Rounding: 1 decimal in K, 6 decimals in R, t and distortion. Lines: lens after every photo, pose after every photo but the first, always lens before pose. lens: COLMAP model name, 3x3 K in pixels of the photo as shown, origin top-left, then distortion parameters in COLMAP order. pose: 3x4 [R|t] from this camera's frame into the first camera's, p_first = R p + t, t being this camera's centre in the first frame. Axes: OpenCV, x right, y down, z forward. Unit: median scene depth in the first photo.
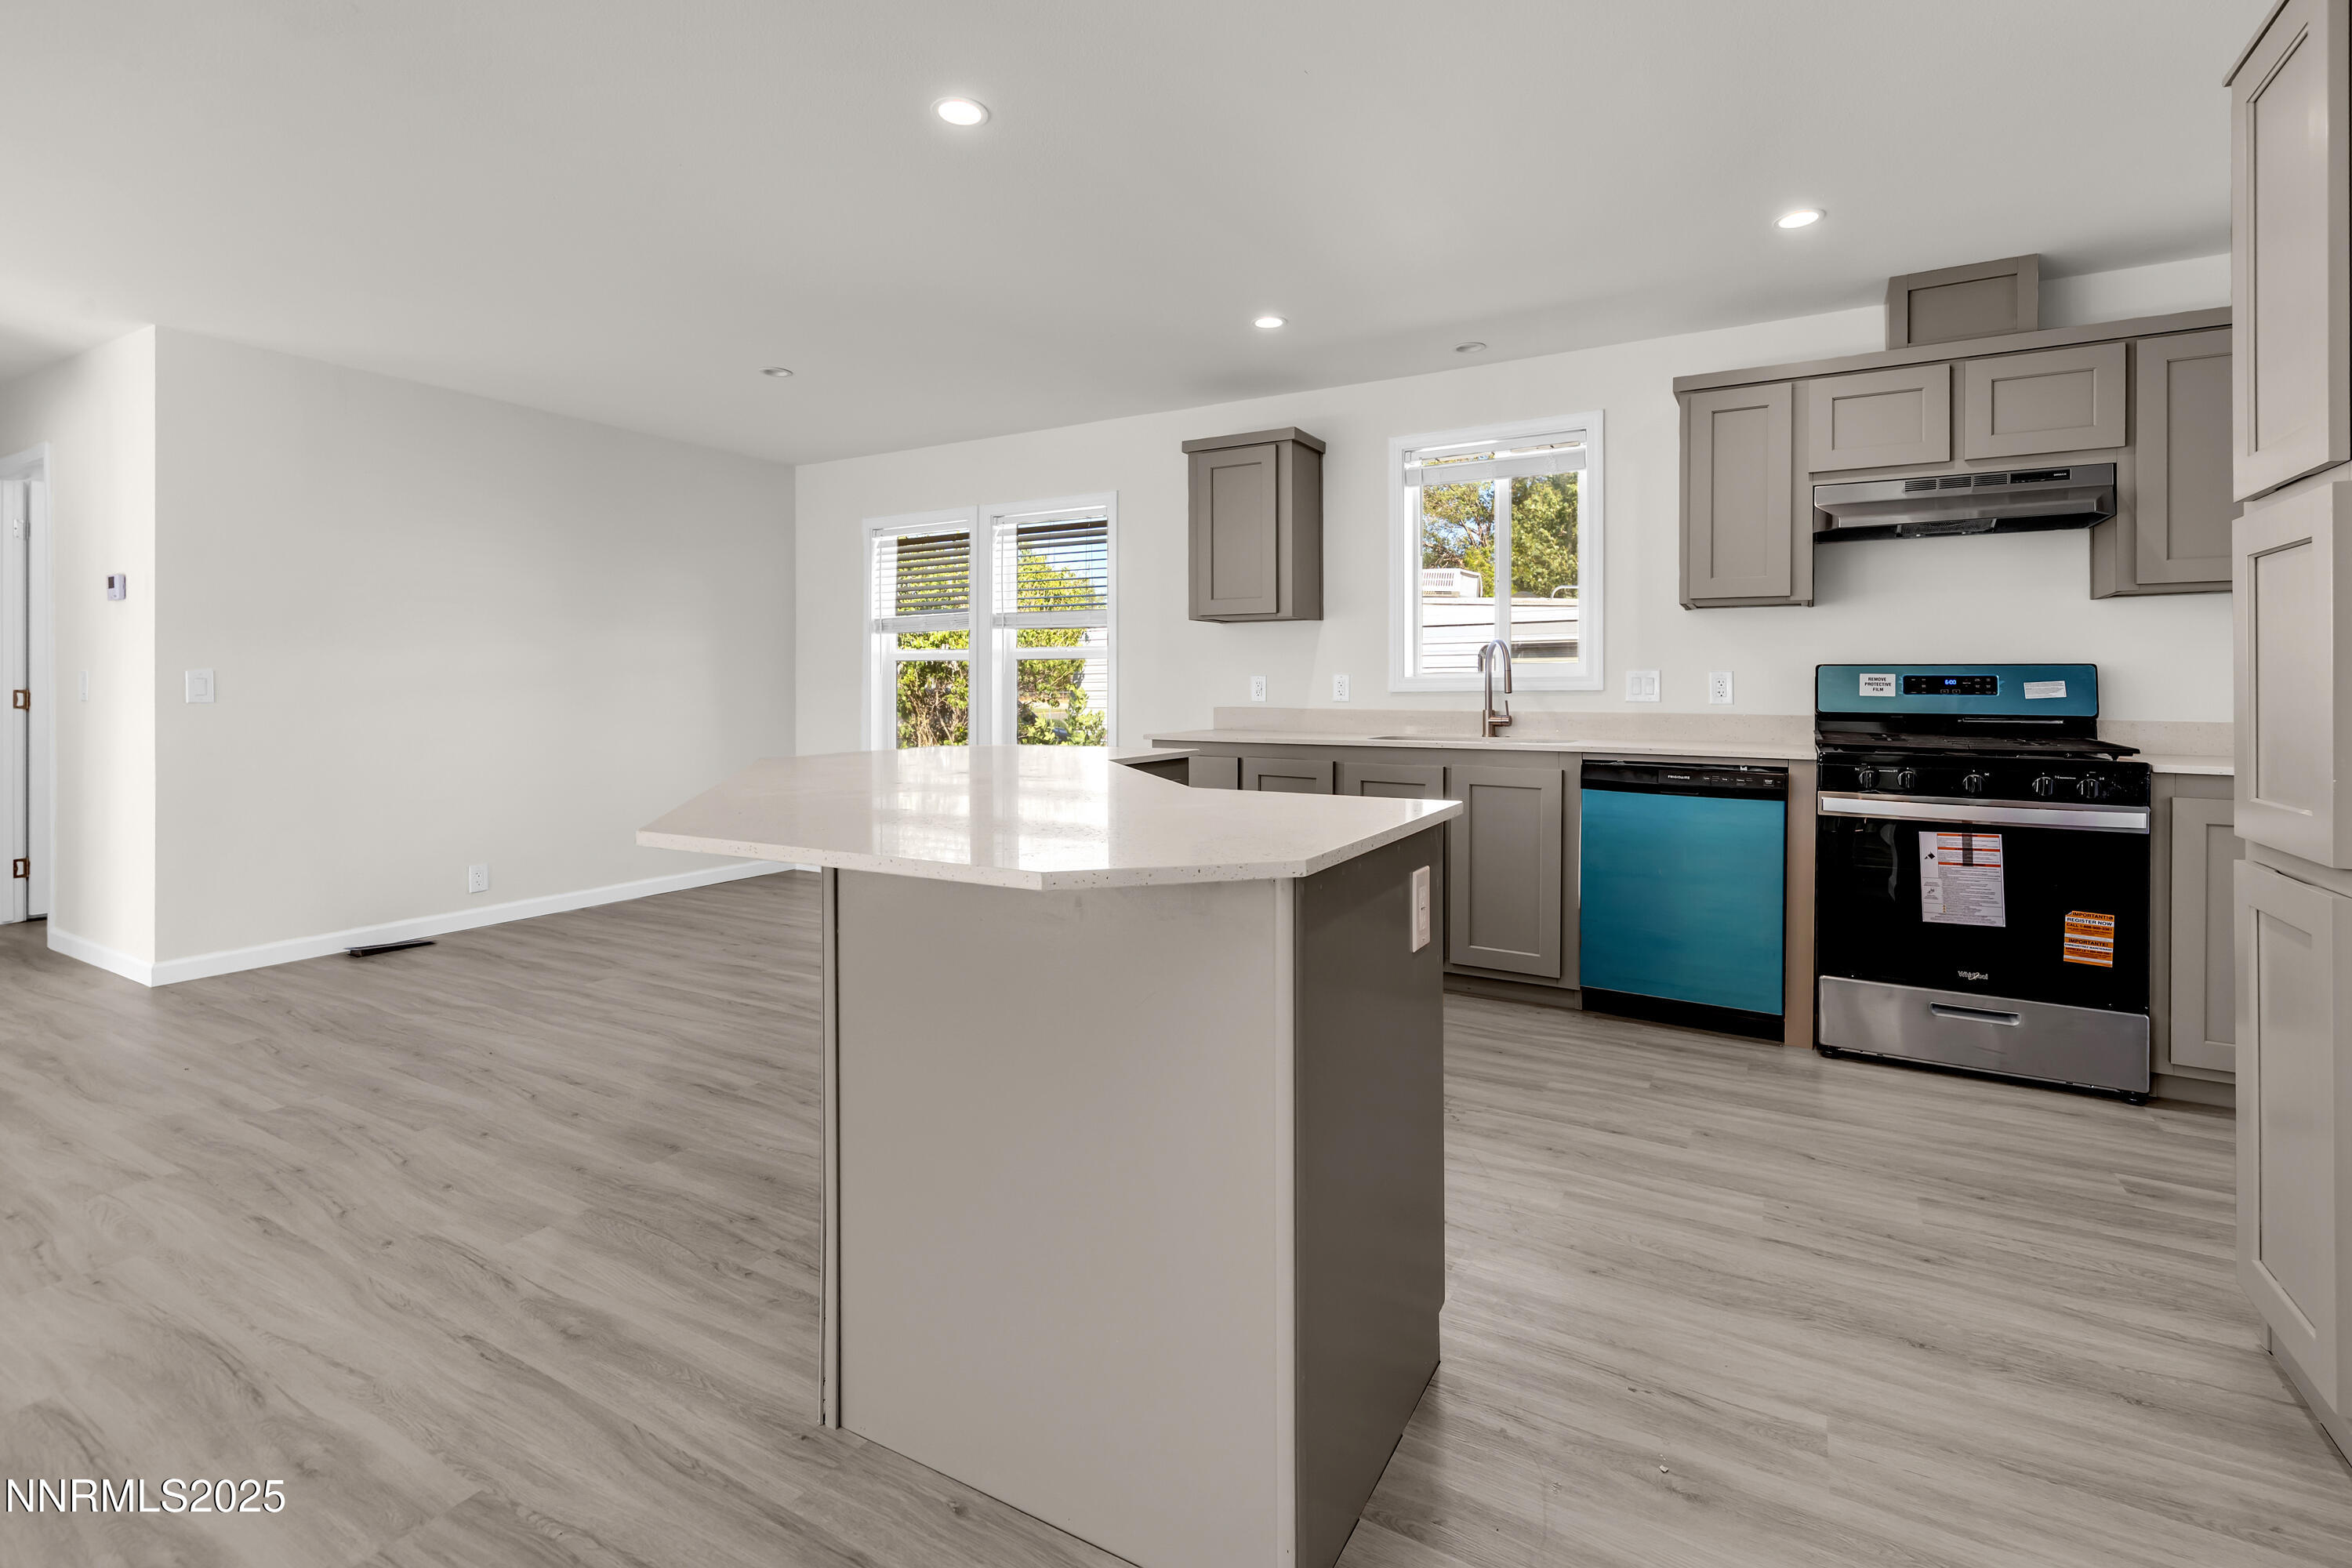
lens RADIAL K [[1050.8, 0, 1190.8], [0, 1050.8, 687.4], [0, 0, 1]] dist [0.001159, 0.000005]
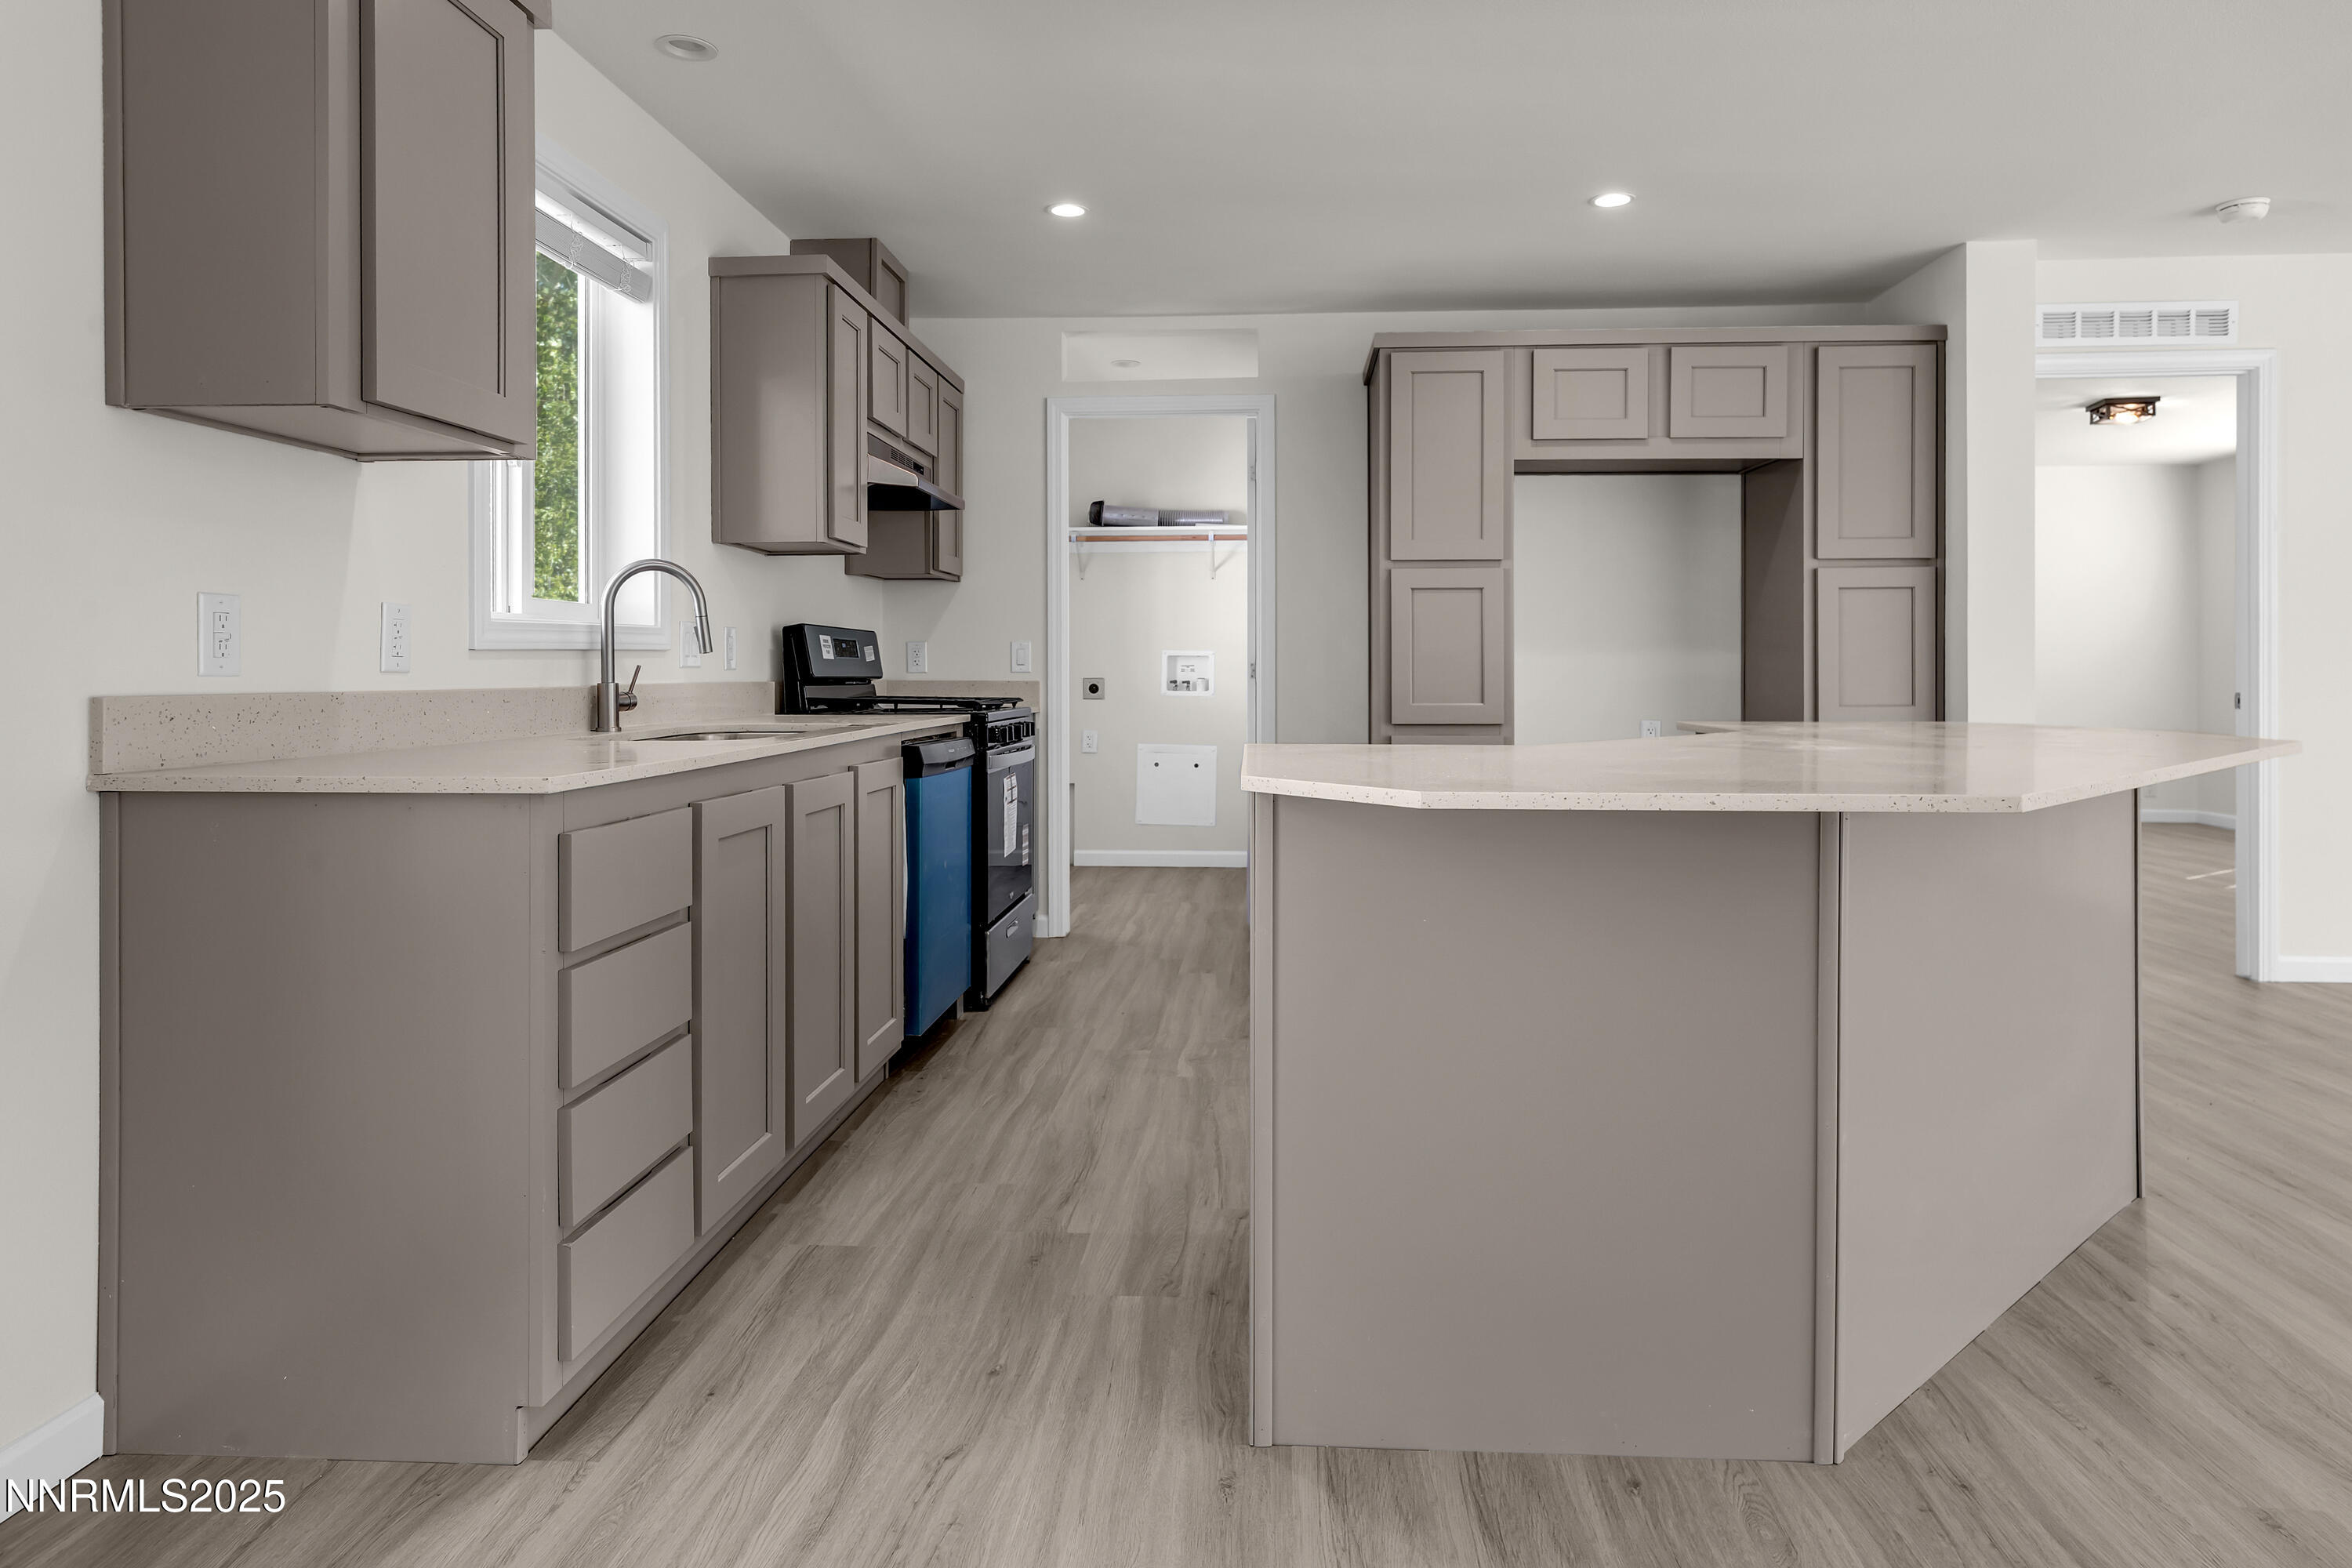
lens RADIAL K [[1394.7, 0, 1185.2], [0, 1394.7, 670.0], [0, 0, 1]] dist [0.004201, 0.000395]
pose [[-0.441577, -0.001917, 0.897221, -0.667146], [-0.000171, 0.999998, 0.002053, 0.016931], [-0.897223, 0.000753, -0.441576, 1.364167]]
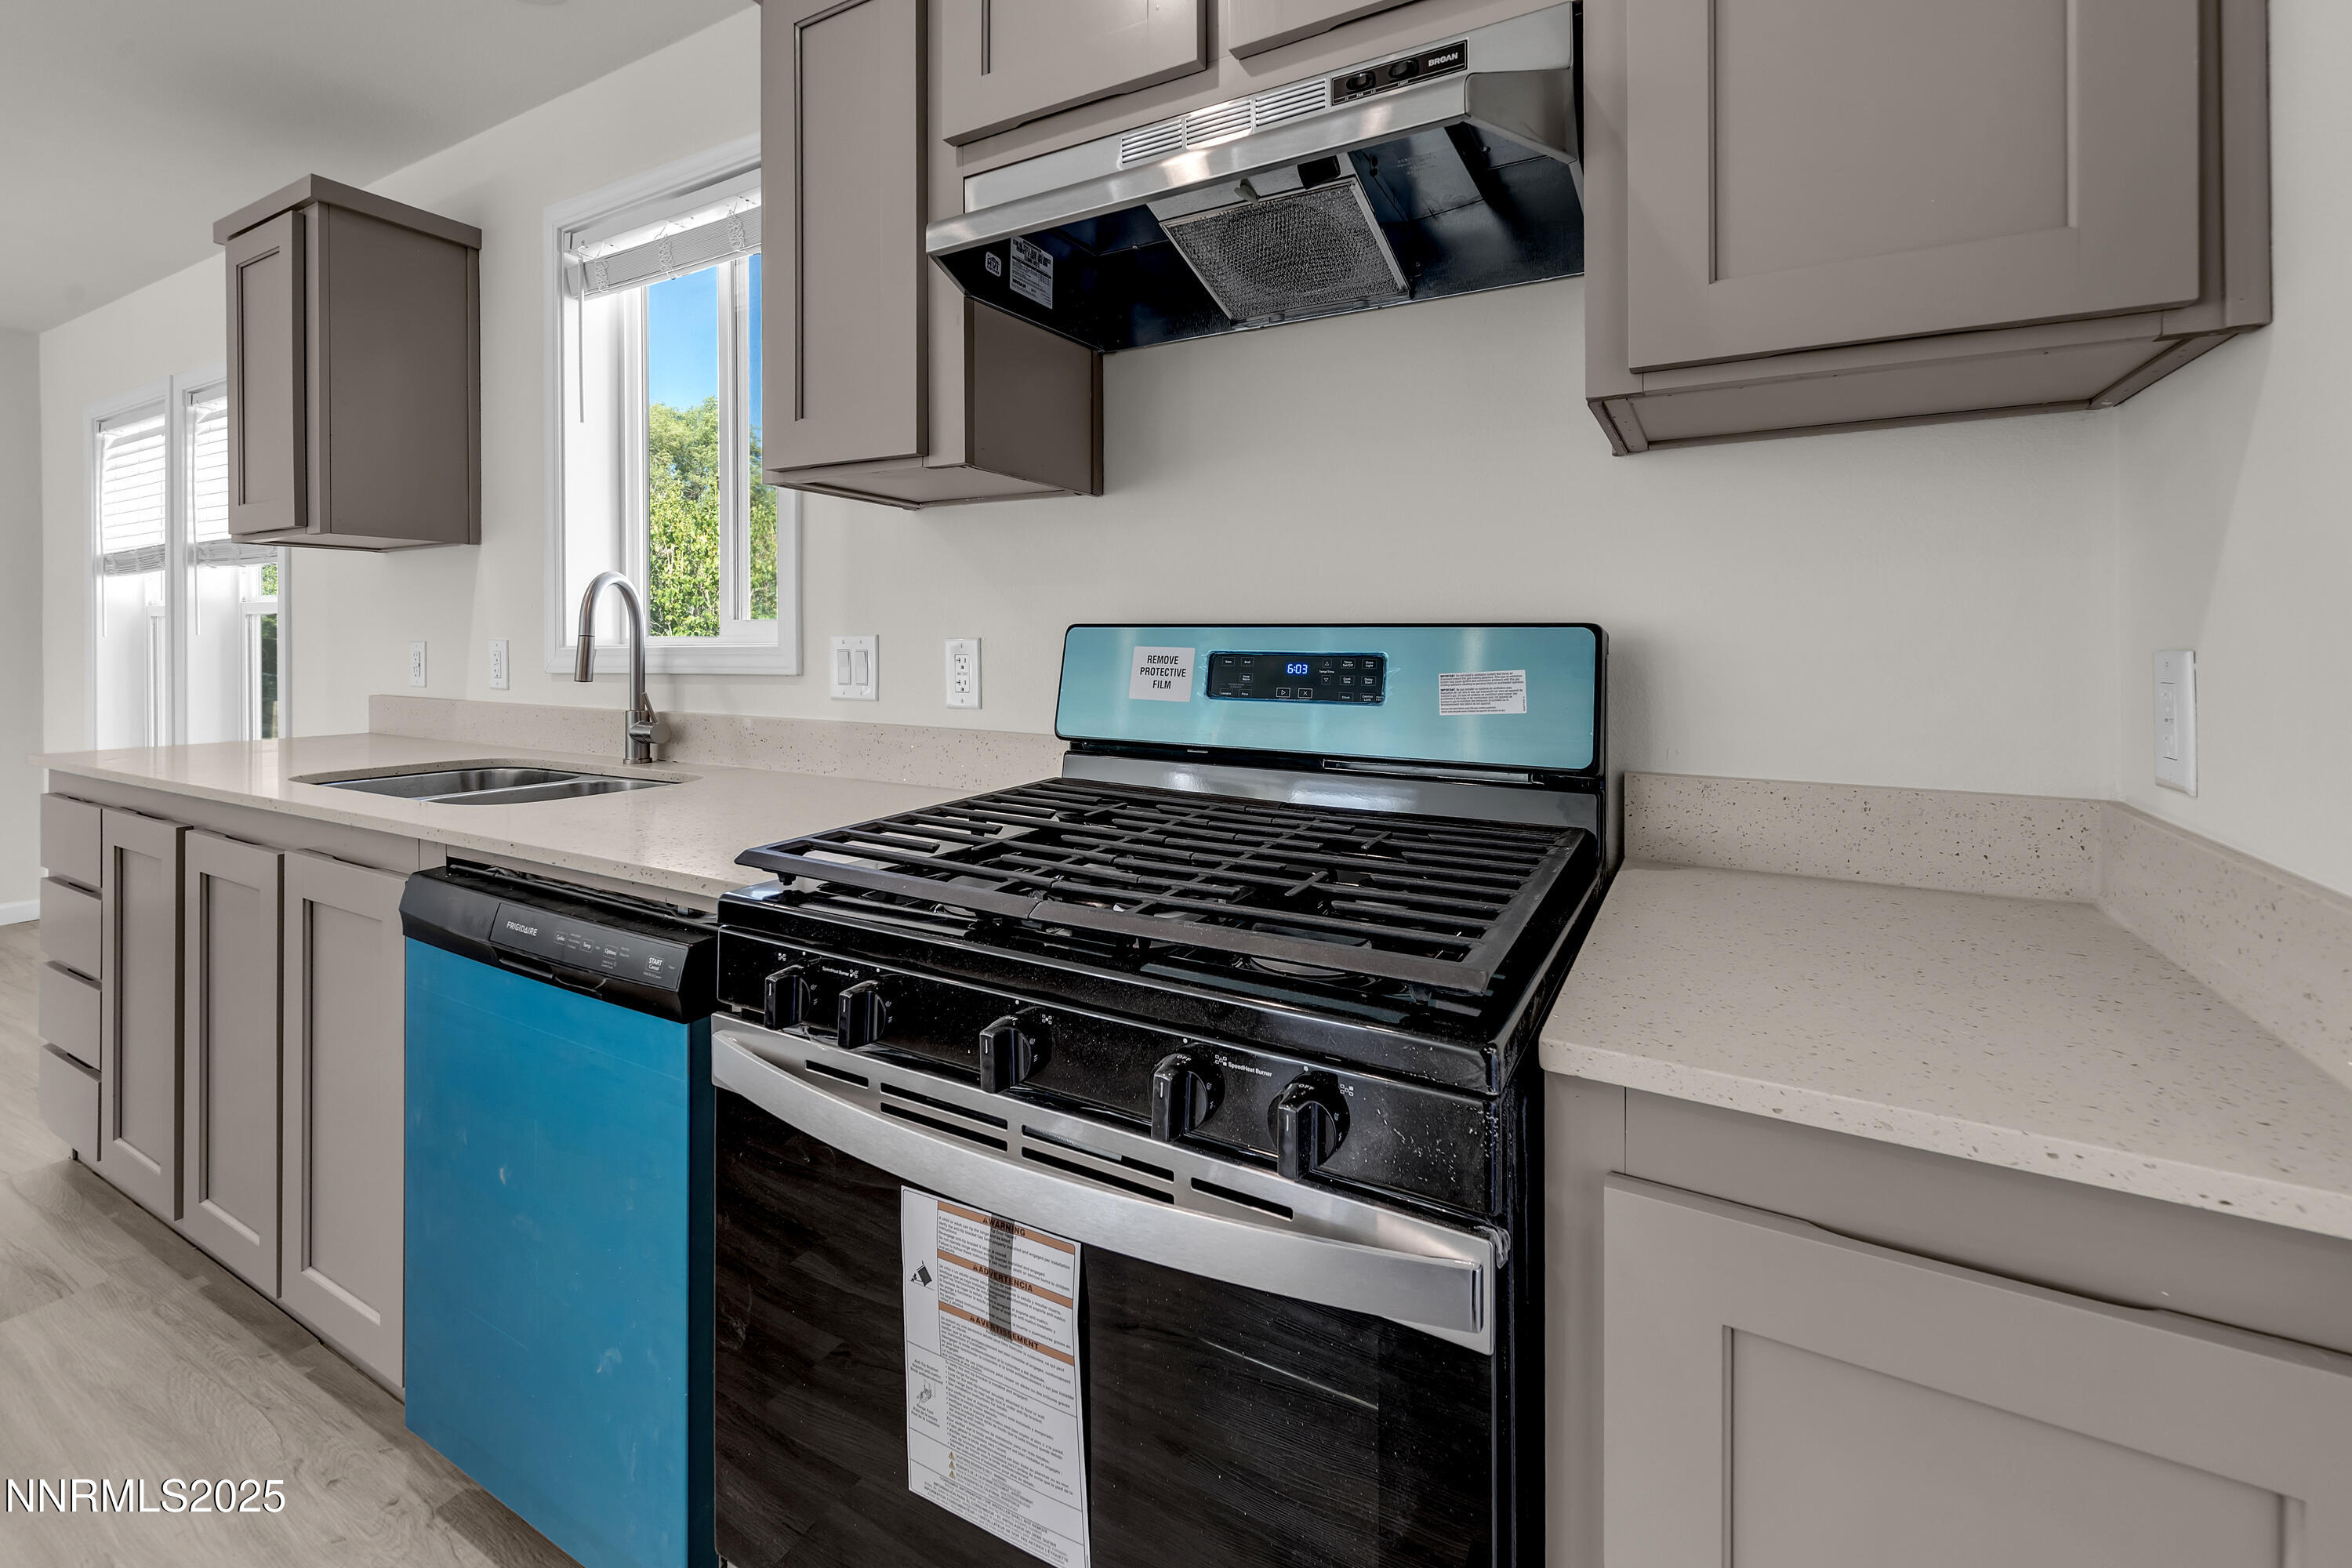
lens RADIAL K [[976.1, 0, 1200.0], [0, 976.1, 633.8], [0, 0, 1]] dist [0.001062, 0.000183]
pose [[0.999551, -0.000582, 0.029941, 0.707749], [0.000765, 0.999981, -0.006092, -0.016882], [-0.029937, 0.006113, 0.999533, 0.660464]]
